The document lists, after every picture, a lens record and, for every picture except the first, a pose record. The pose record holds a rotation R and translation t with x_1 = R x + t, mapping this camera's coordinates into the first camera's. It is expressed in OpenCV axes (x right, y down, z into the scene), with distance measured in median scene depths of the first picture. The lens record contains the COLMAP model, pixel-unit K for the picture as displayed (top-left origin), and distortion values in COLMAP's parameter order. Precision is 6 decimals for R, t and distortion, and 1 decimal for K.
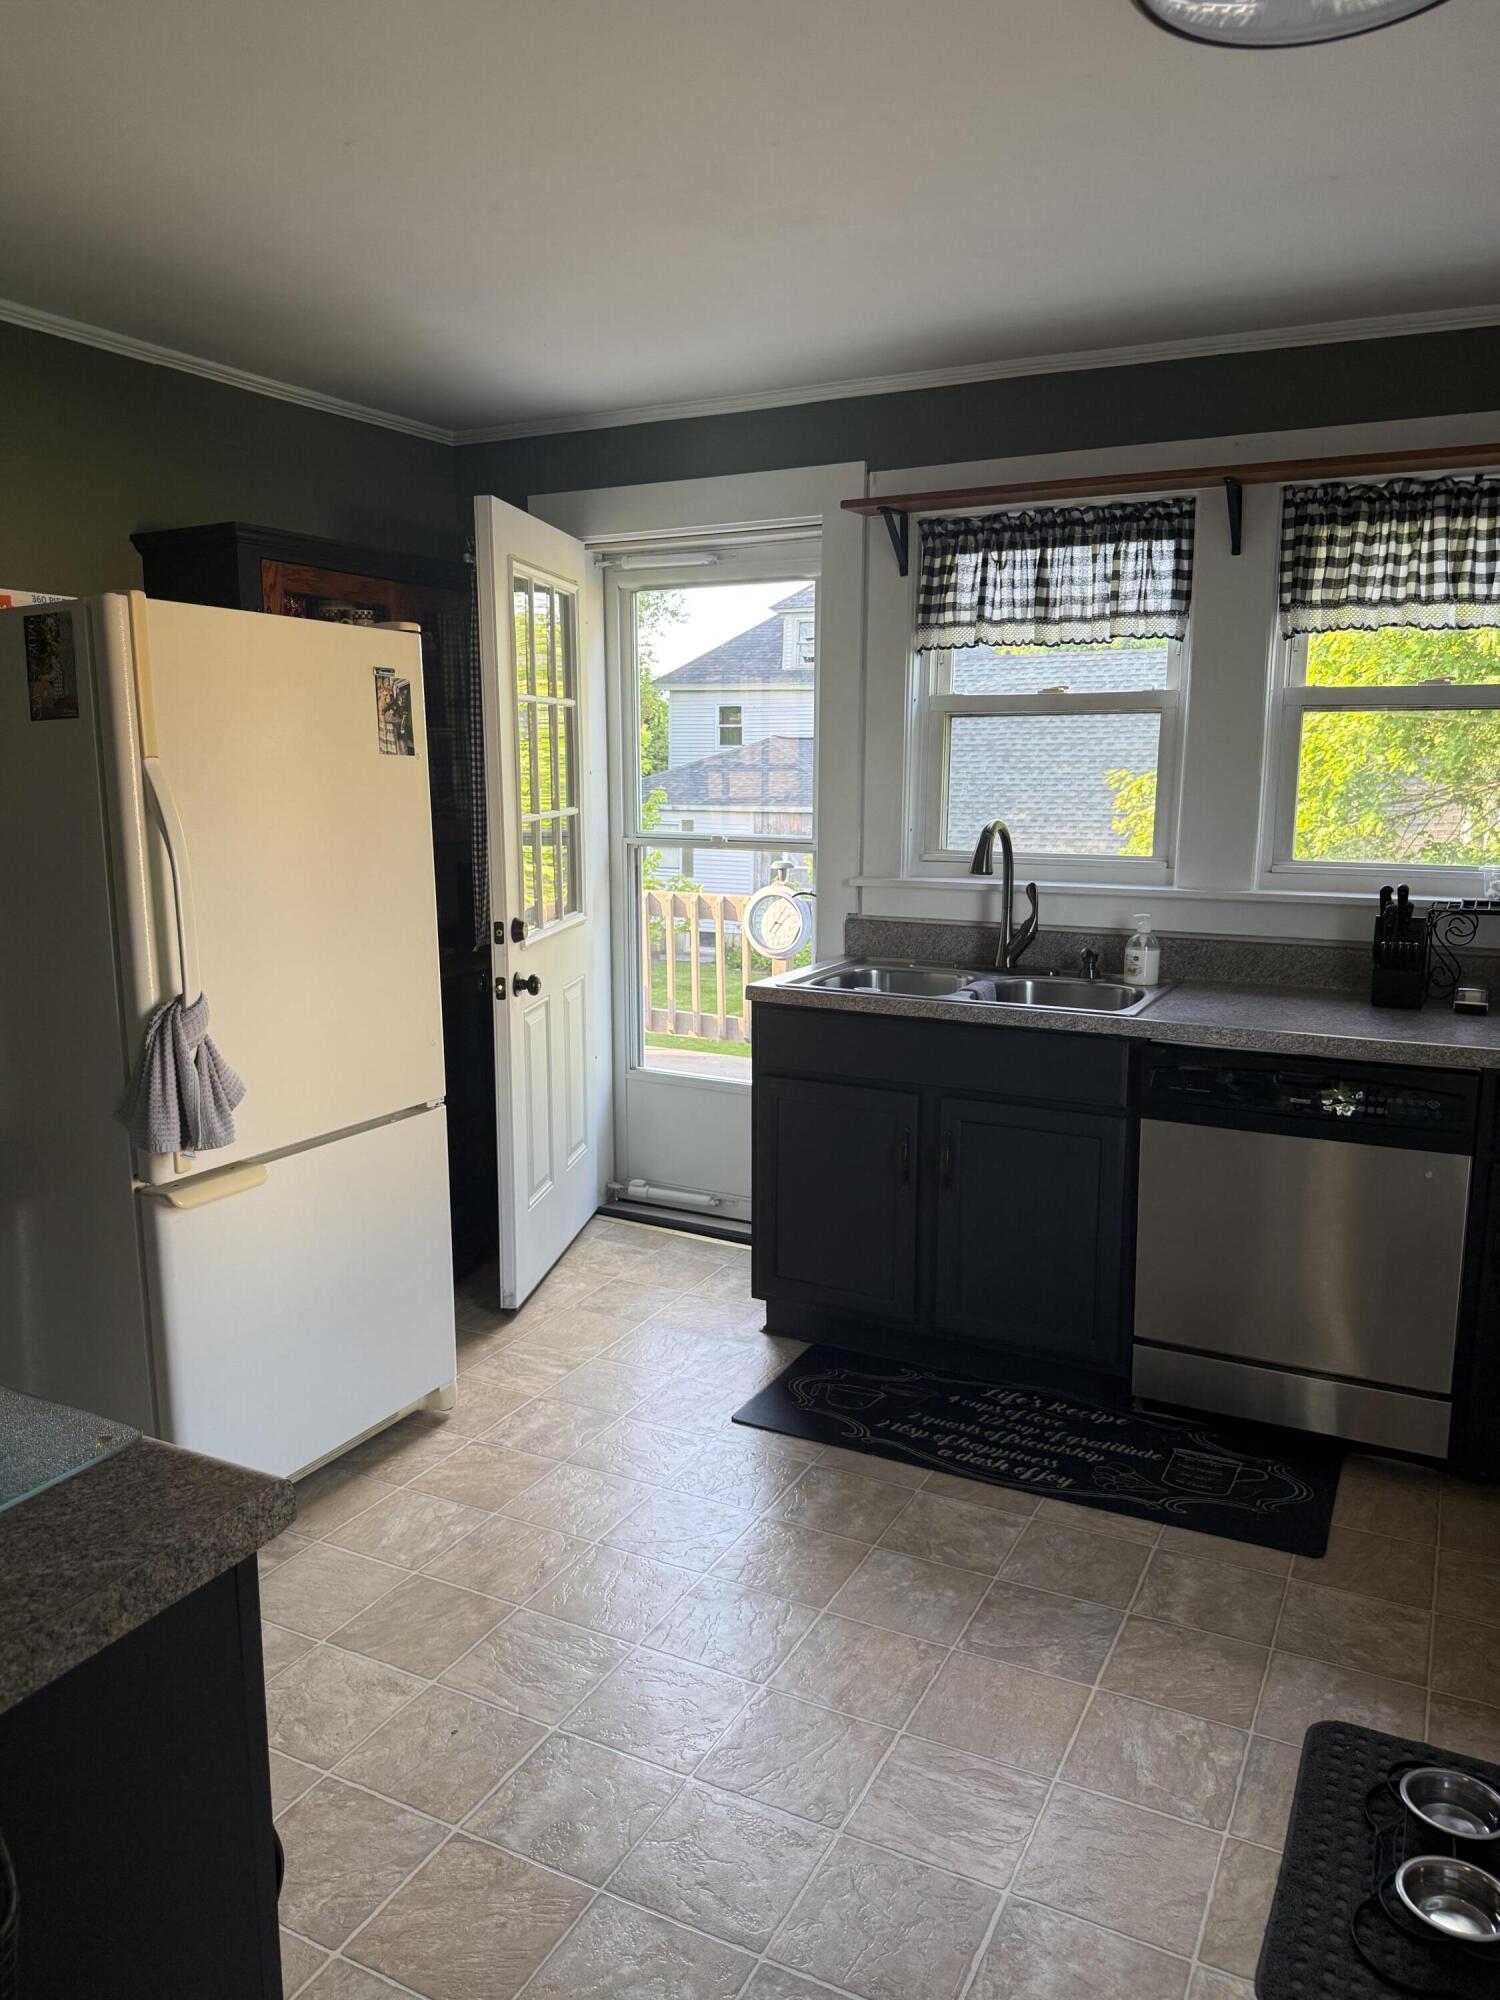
lens RADIAL K [[1404.5, 0, 728.4], [0, 1404.5, 1009.4], [0, 0, 1]] dist [0.137774, -0.324939]
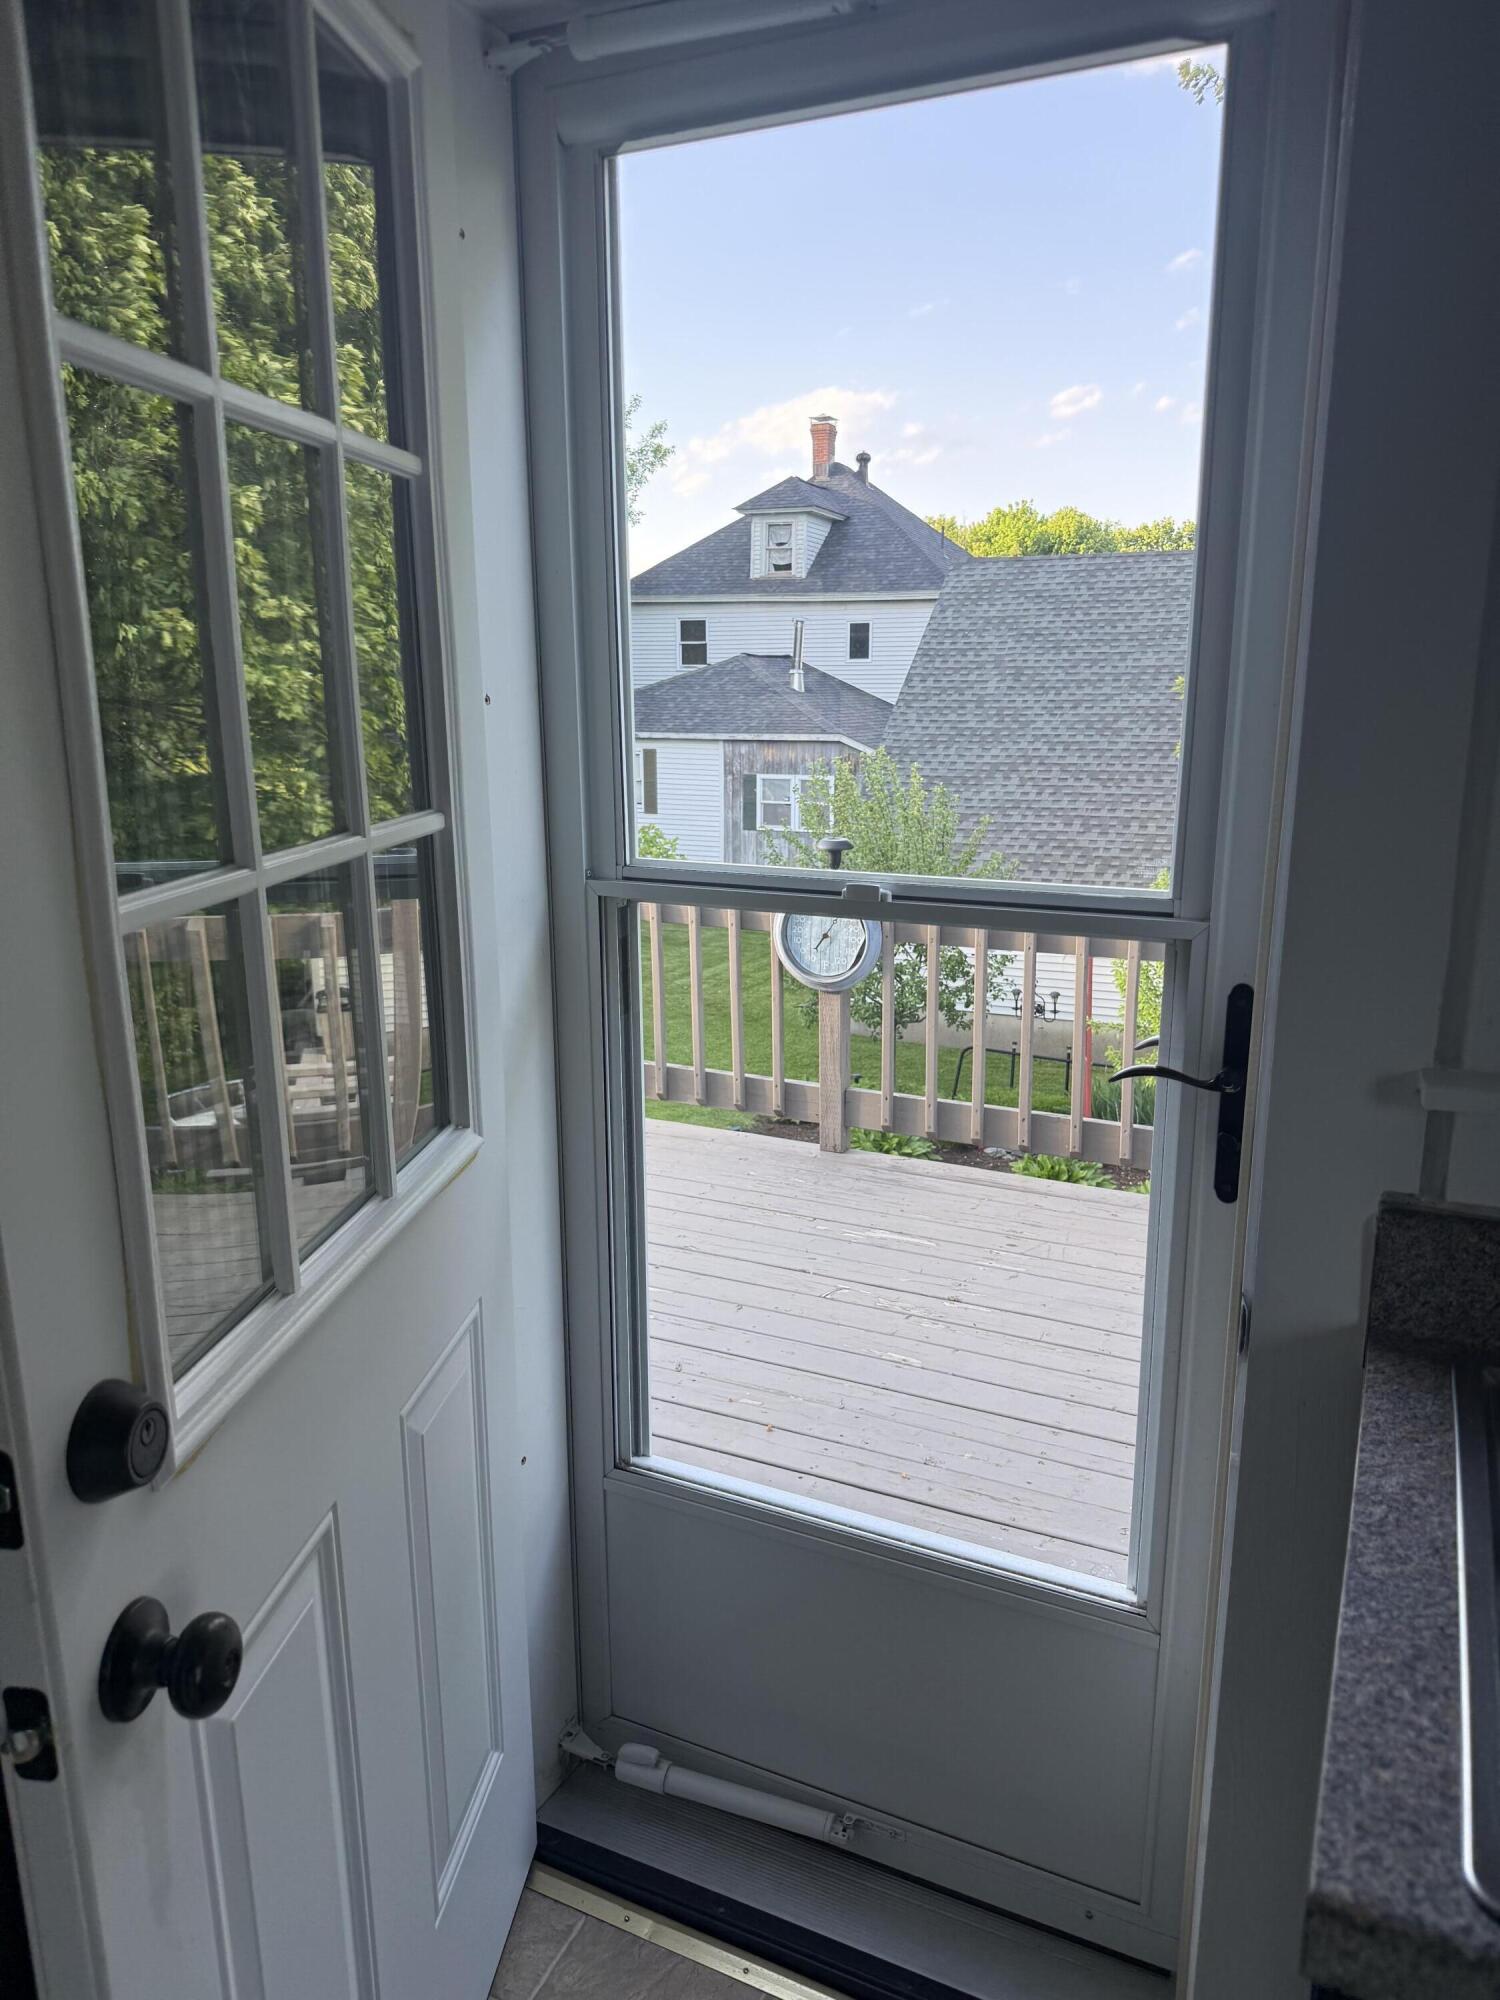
lens RADIAL K [[1408.7, 0, 741.8], [0, 1408.7, 1035.7], [0, 0, 1]] dist [0.082675, -0.124016]
pose [[0.999163, -0.015186, 0.037972, -0.009918], [0.012505, 0.997479, 0.069857, -0.021338], [-0.038937, -0.069324, 0.996834, 0.127180]]
